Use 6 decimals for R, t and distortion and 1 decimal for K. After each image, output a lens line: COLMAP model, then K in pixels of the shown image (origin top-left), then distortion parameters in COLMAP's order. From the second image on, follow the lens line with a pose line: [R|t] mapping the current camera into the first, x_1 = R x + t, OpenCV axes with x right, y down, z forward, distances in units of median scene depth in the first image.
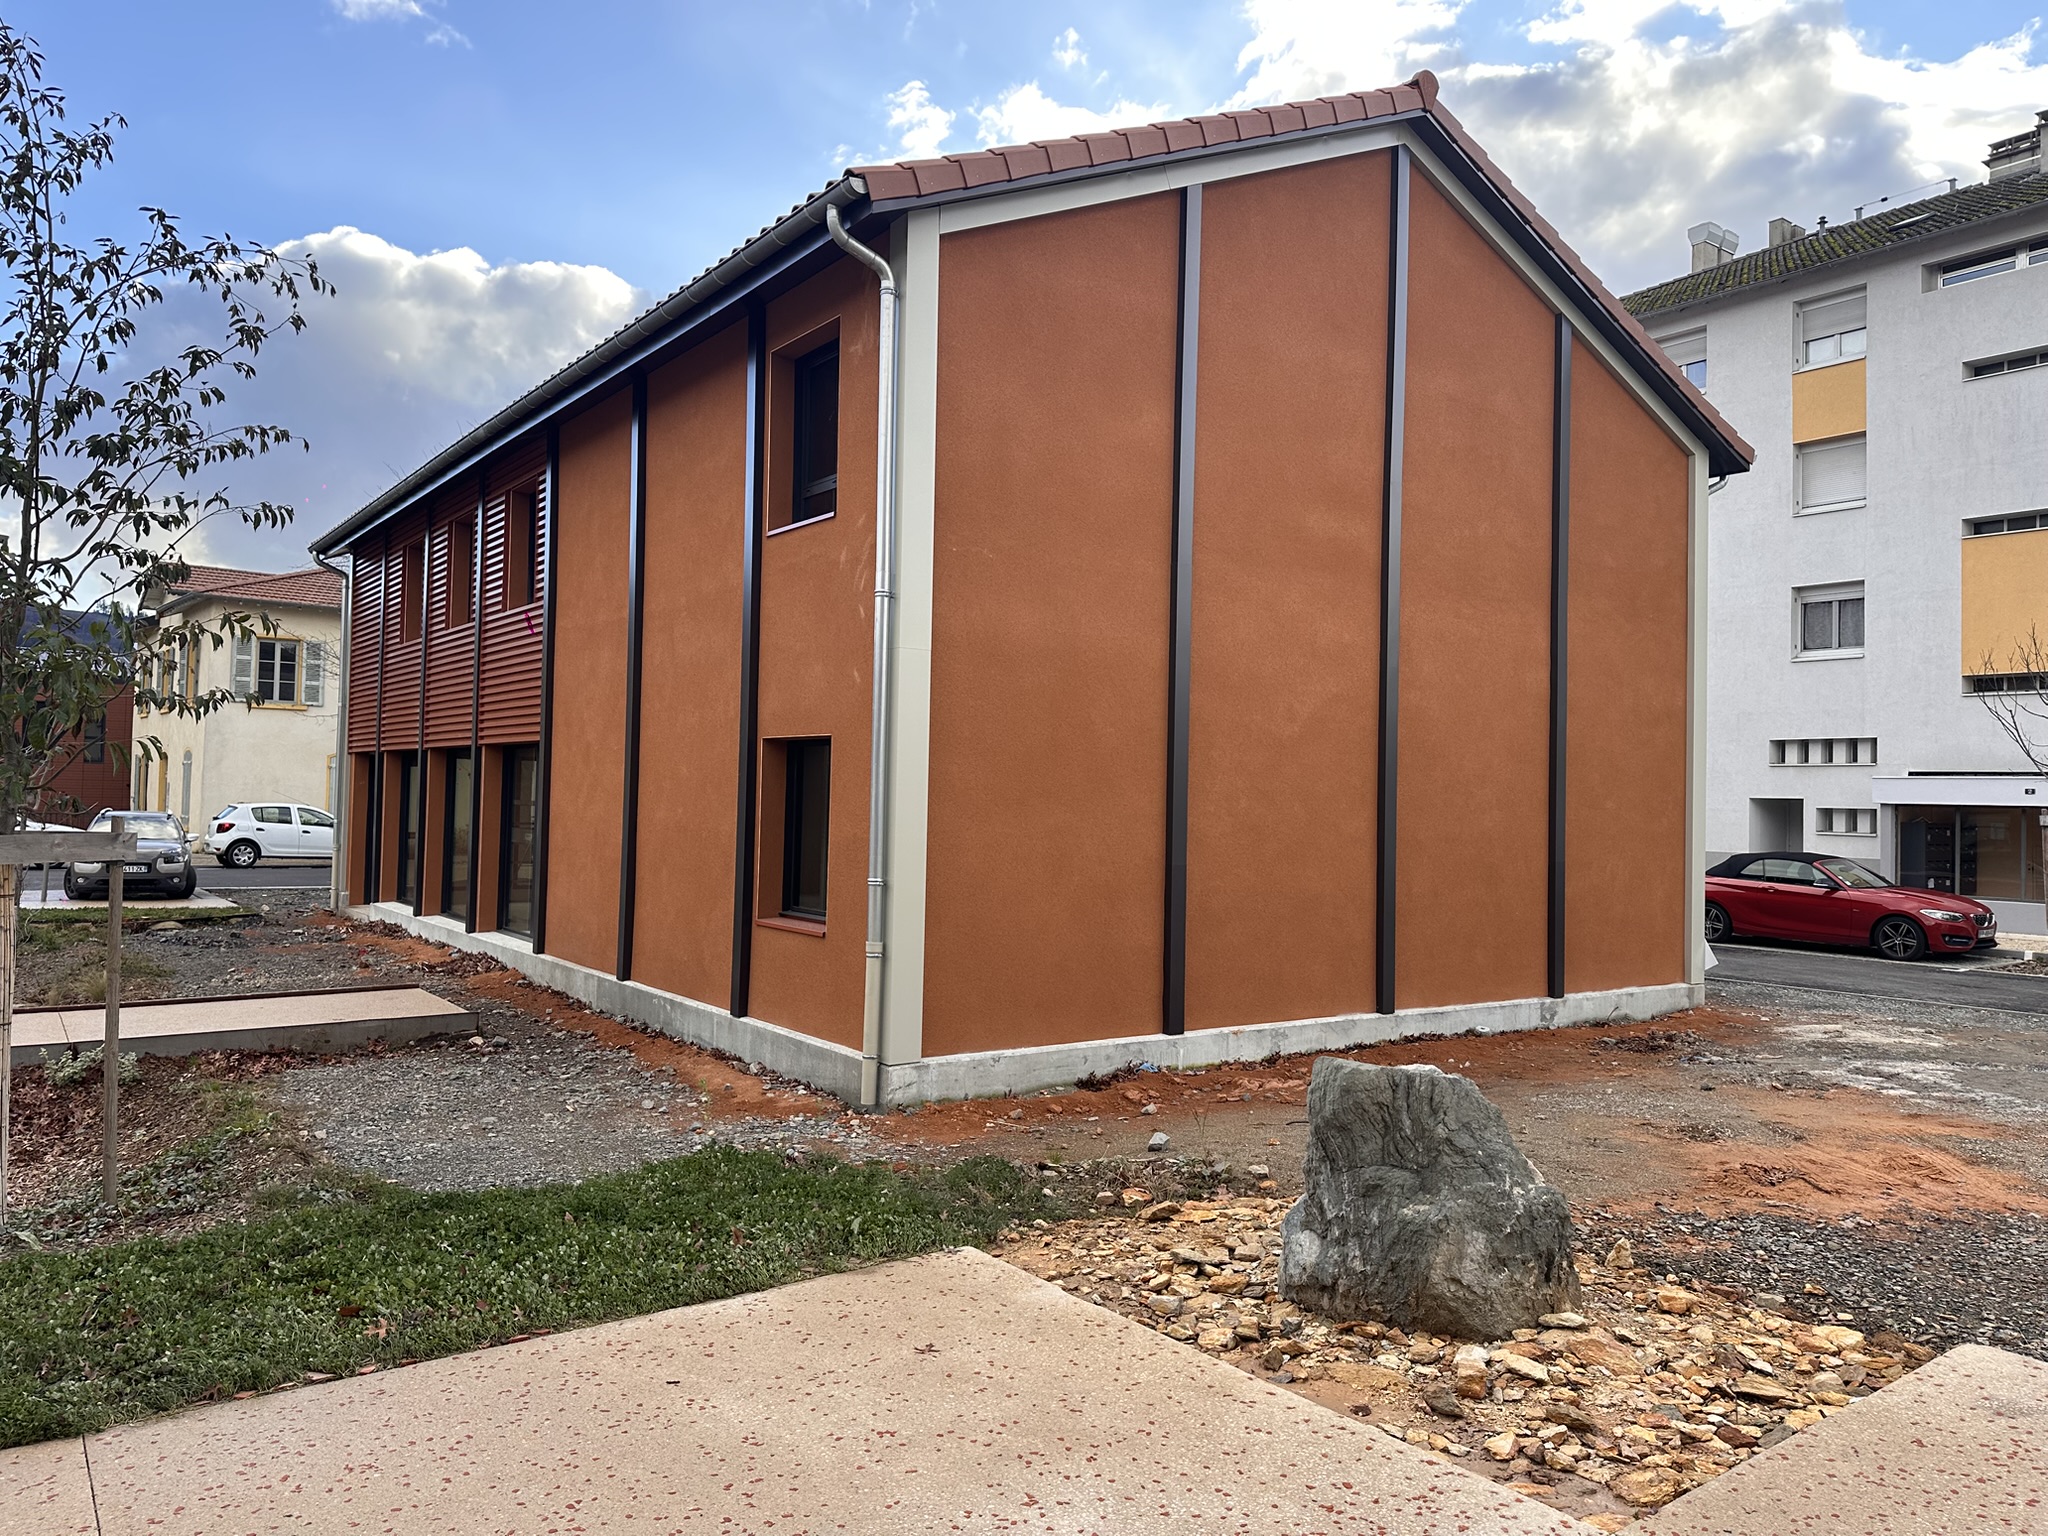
lens RADIAL K [[1415.8, 0, 1024.0], [0, 1415.8, 768.0], [0, 0, 1]] dist [-0.006152, -0.002062]
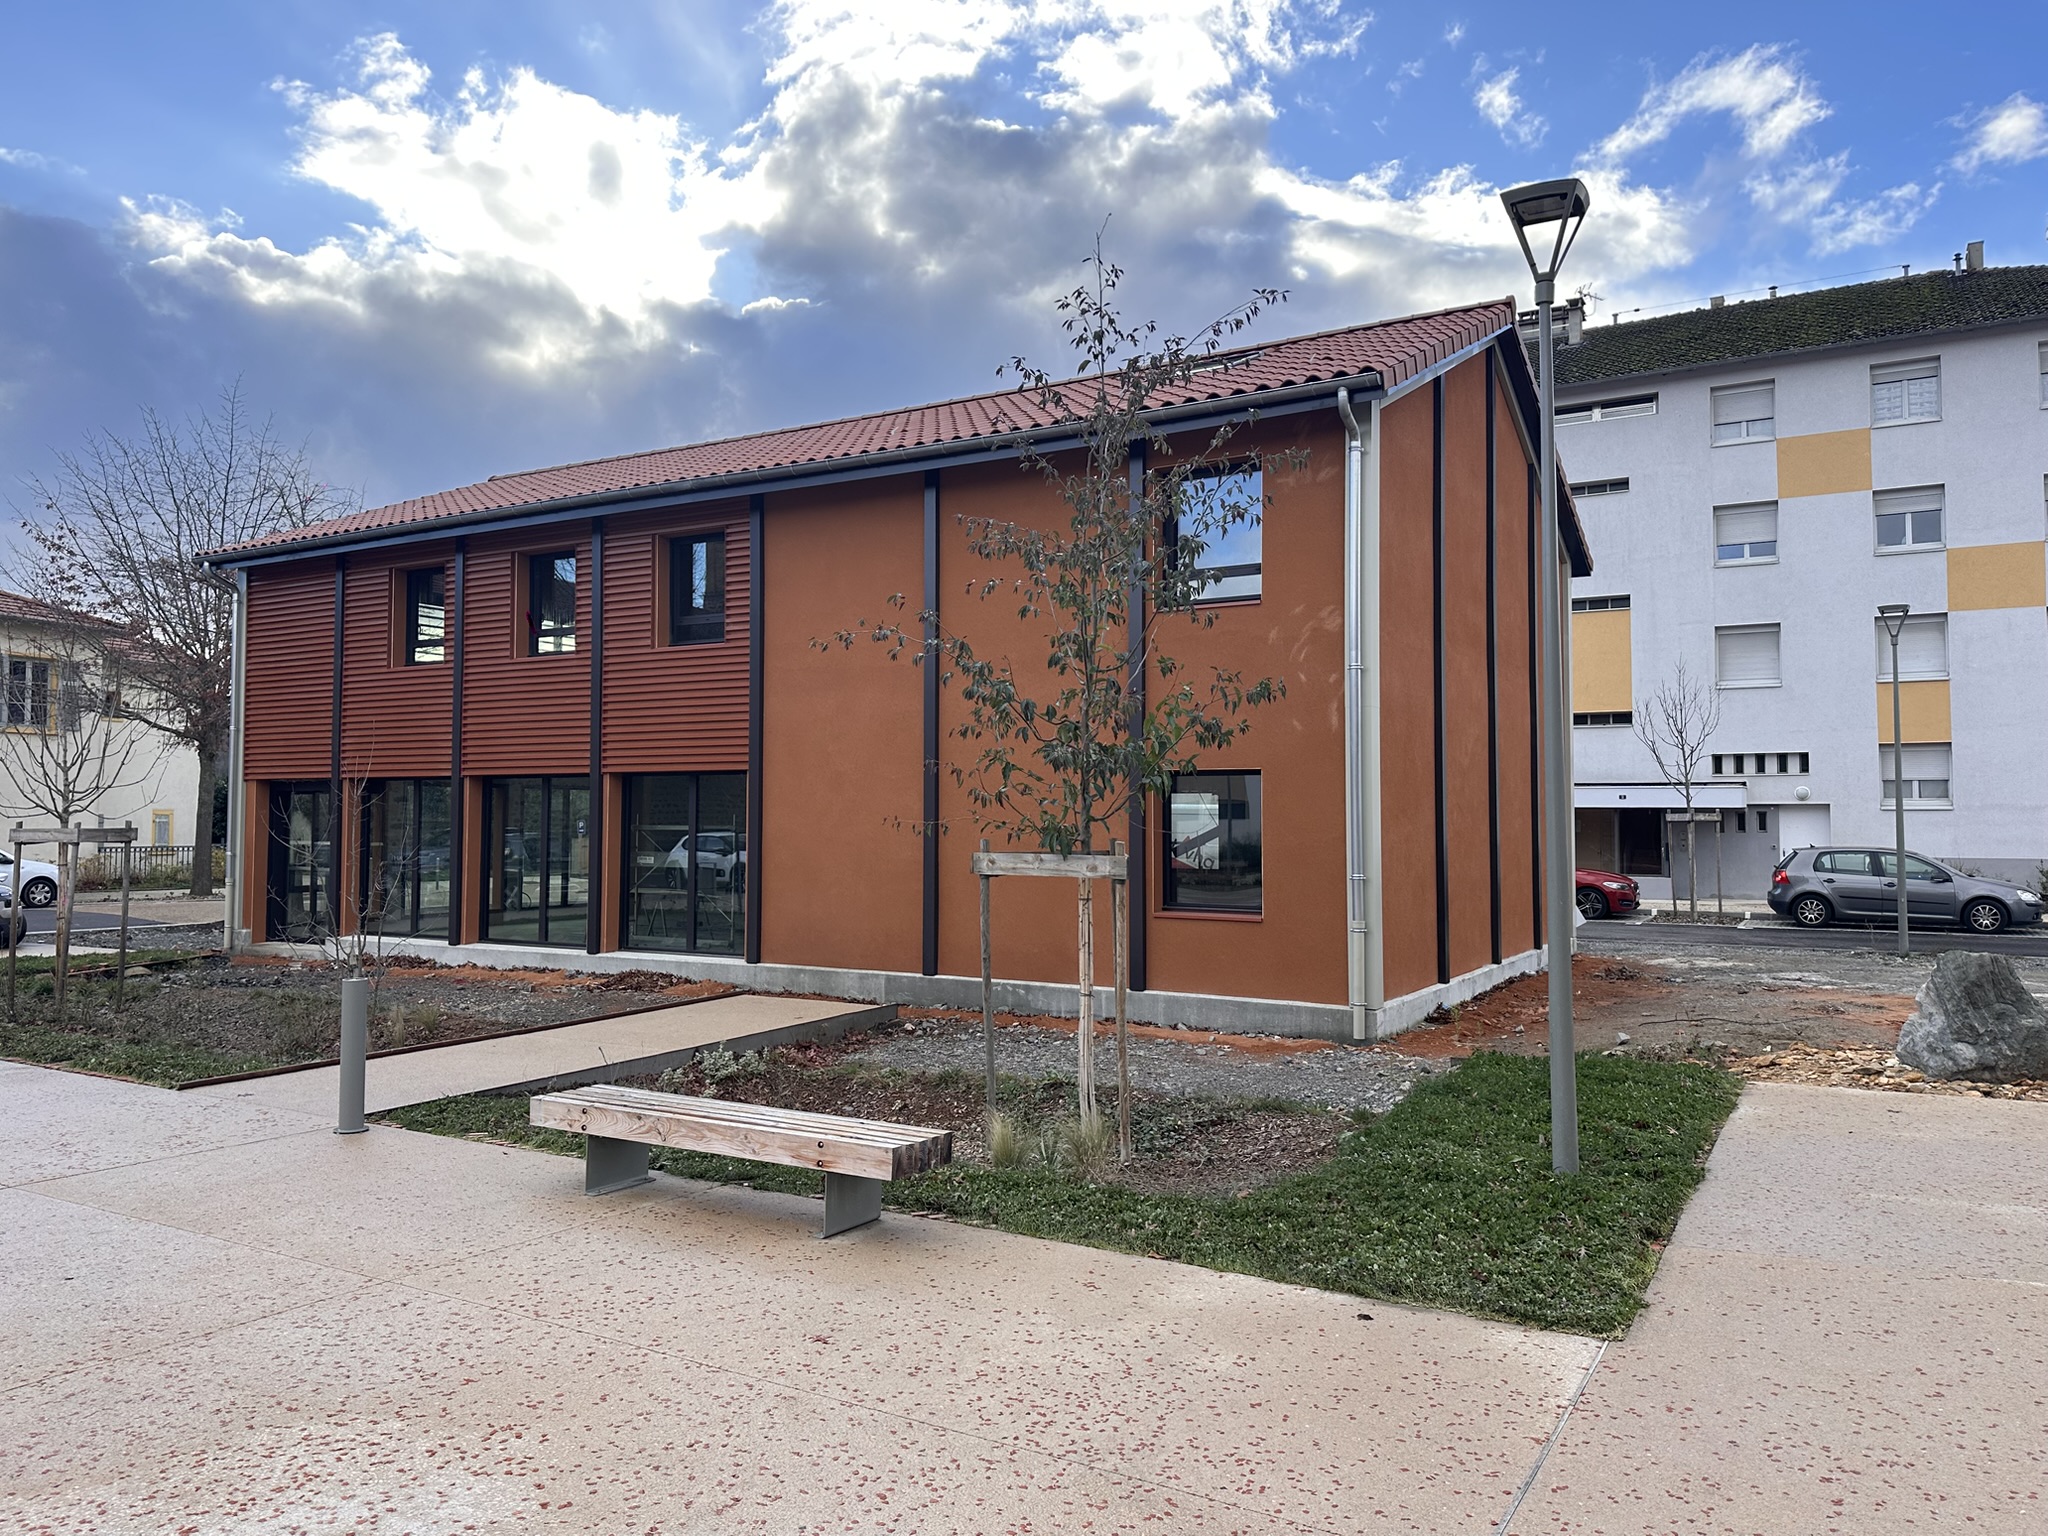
lens RADIAL K [[1427.7, 0, 1024.0], [0, 1427.7, 768.0], [0, 0, 1]] dist [0.005245, 0.001043]
pose [[0.920348, -0.005875, 0.391057, -0.430824], [0.007975, 0.999961, -0.003747, -0.010941], [-0.391020, 0.006567, 0.920359, -0.070205]]
